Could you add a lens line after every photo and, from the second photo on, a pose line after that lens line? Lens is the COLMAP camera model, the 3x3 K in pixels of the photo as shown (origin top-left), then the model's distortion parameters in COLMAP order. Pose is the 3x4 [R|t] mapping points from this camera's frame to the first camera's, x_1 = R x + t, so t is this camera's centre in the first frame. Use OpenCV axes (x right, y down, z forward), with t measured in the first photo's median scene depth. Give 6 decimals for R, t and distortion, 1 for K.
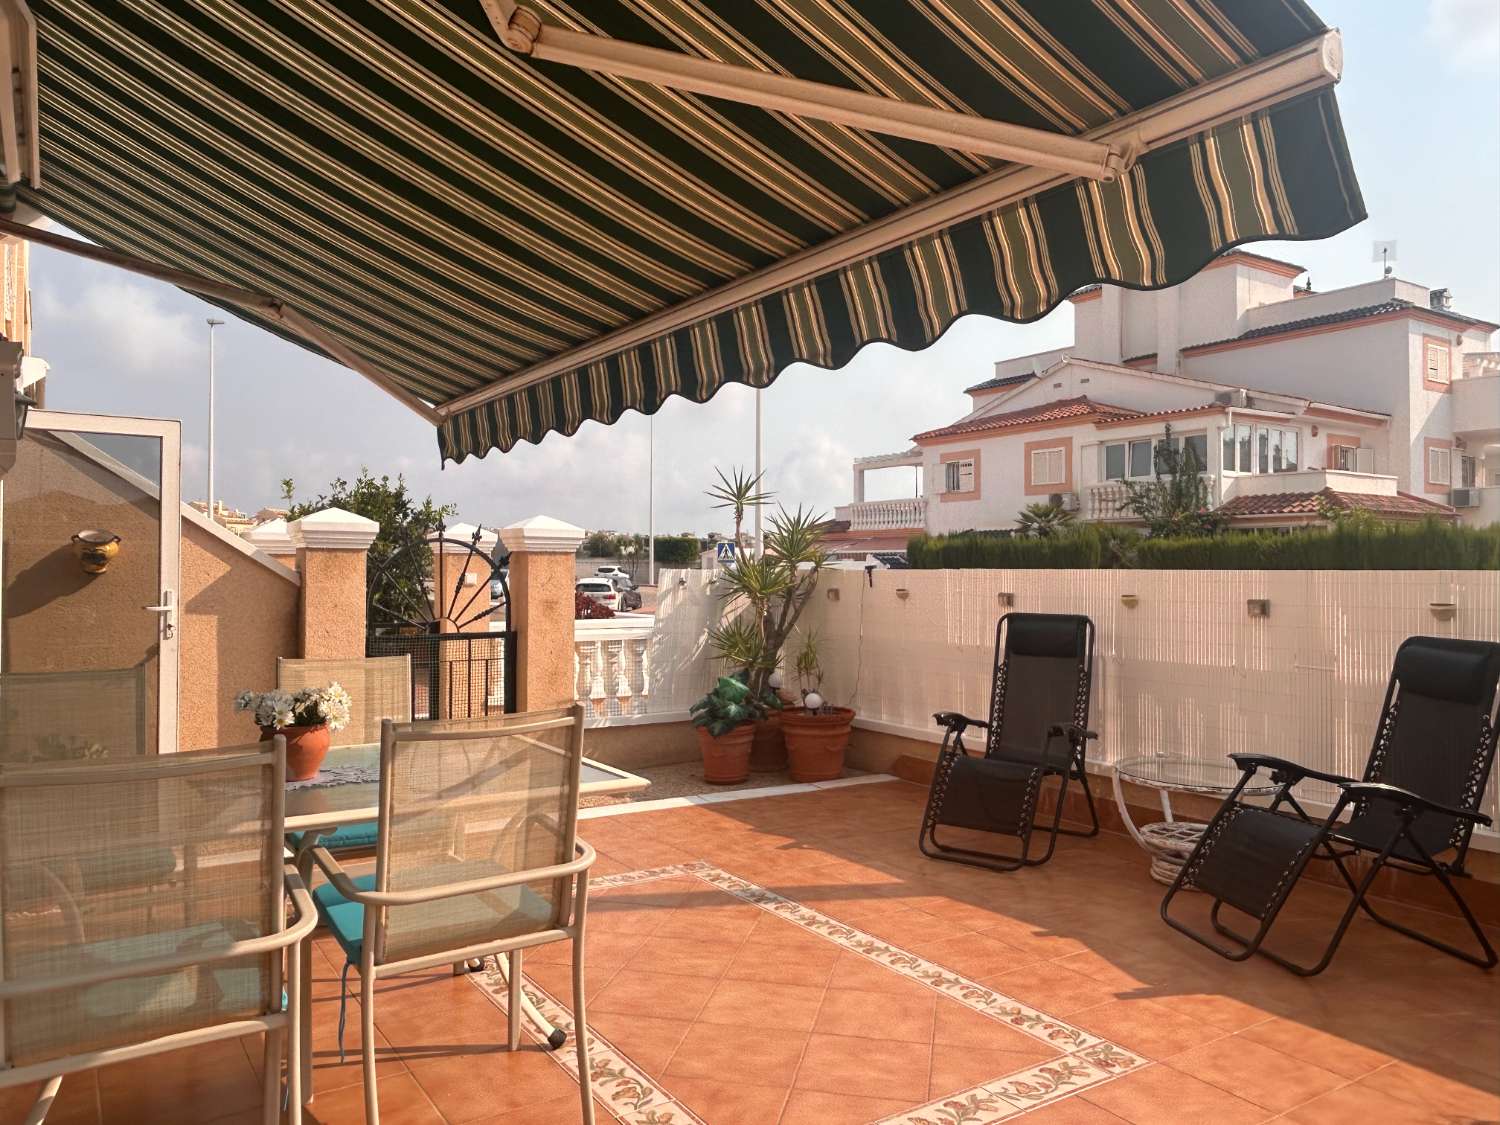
lens RADIAL K [[1069.0, 0, 750.0], [0, 1069.0, 562.5], [0, 0, 1]] dist [0.000502, -0.005448]
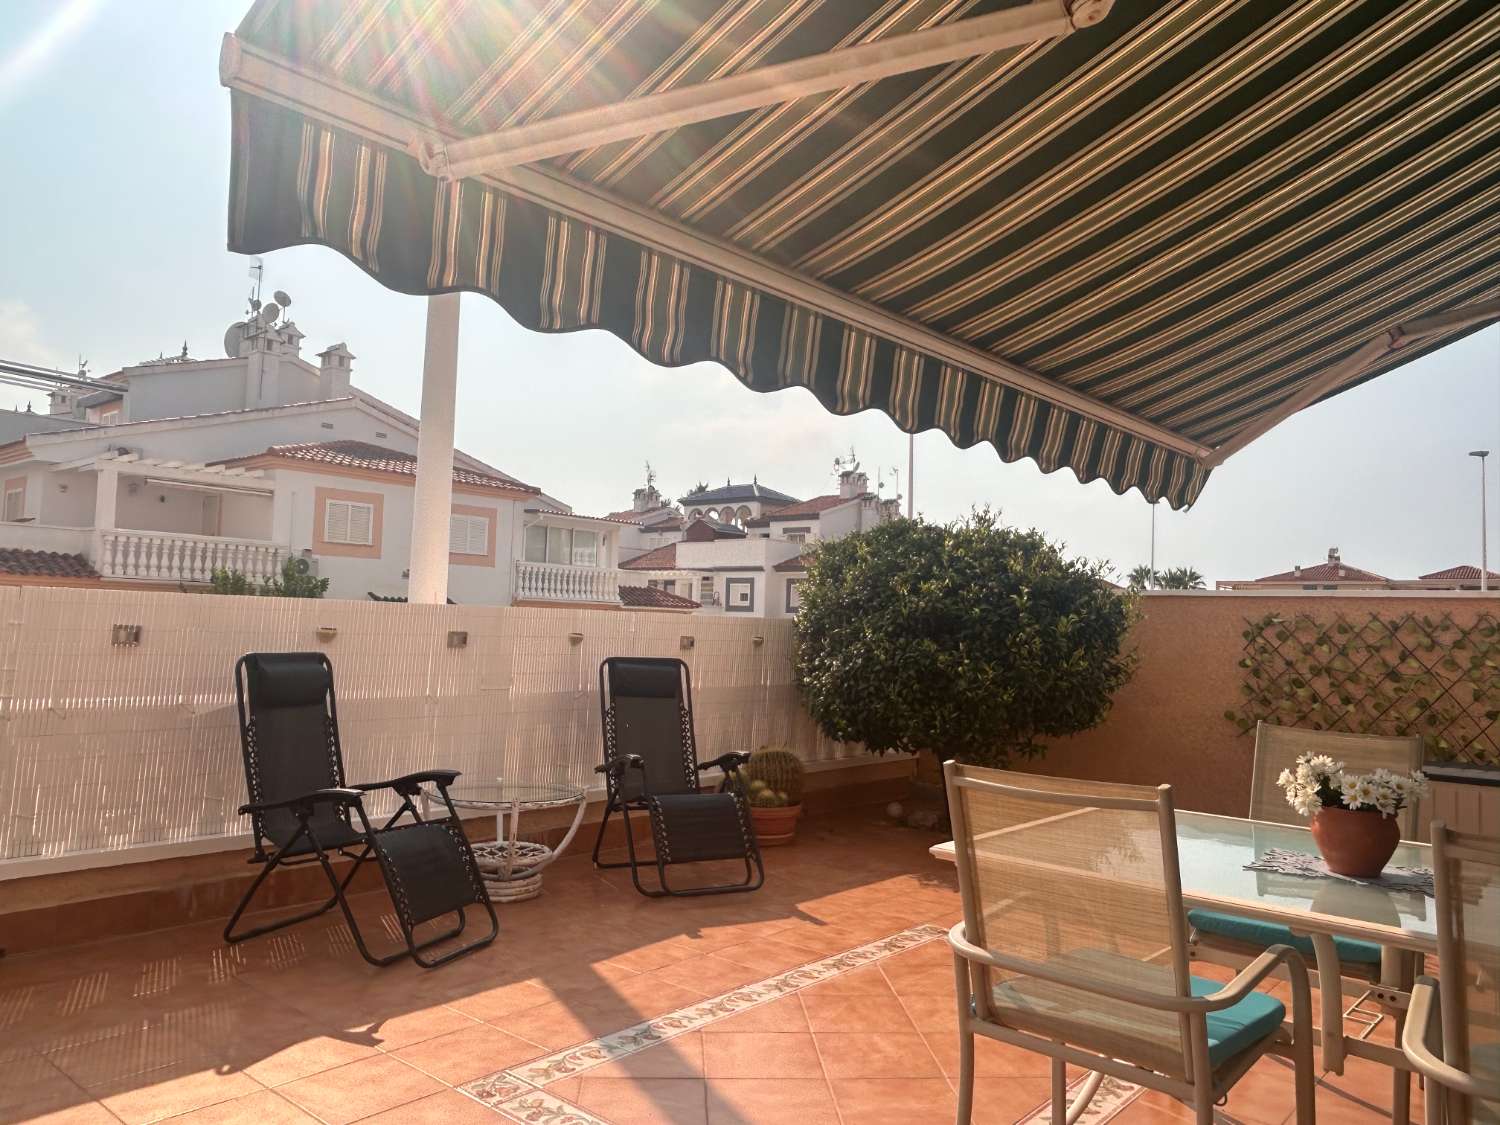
lens RADIAL K [[1060.7, 0, 748.4], [0, 1060.7, 636.9], [0, 0, 1]] dist [0.004106, -0.000230]
pose [[-0.273578, -0.024337, 0.961542, -0.778968], [-0.050516, 0.998664, 0.010904, 0.015808], [-0.960522, -0.045590, -0.274442, 1.216140]]
